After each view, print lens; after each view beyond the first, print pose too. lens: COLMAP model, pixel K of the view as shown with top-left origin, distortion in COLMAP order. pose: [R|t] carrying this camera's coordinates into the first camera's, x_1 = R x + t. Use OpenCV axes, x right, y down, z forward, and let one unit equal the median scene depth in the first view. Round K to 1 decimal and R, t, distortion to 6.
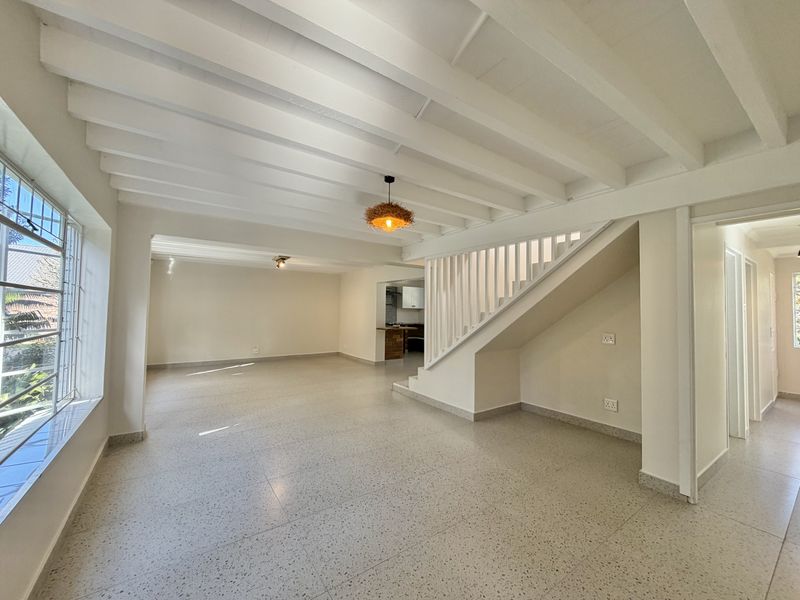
lens RADIAL K [[318.2, 0, 400.0], [0, 318.2, 300.0], [0, 0, 1]] dist [-0.000090, 0.000300]
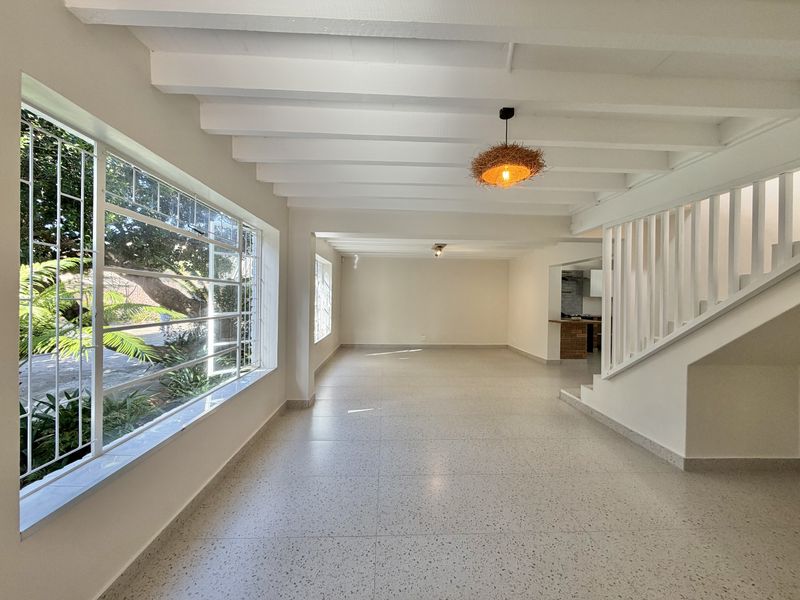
lens RADIAL K [[318.2, 0, 400.0], [0, 318.2, 300.0], [0, 0, 1]] dist [-0.000090, 0.000300]
pose [[0.842295, -0.000221, -0.539017, 0.079679], [0.017254, 0.999498, 0.026553, 0.009437], [0.538741, -0.031666, 0.841876, 0.134890]]
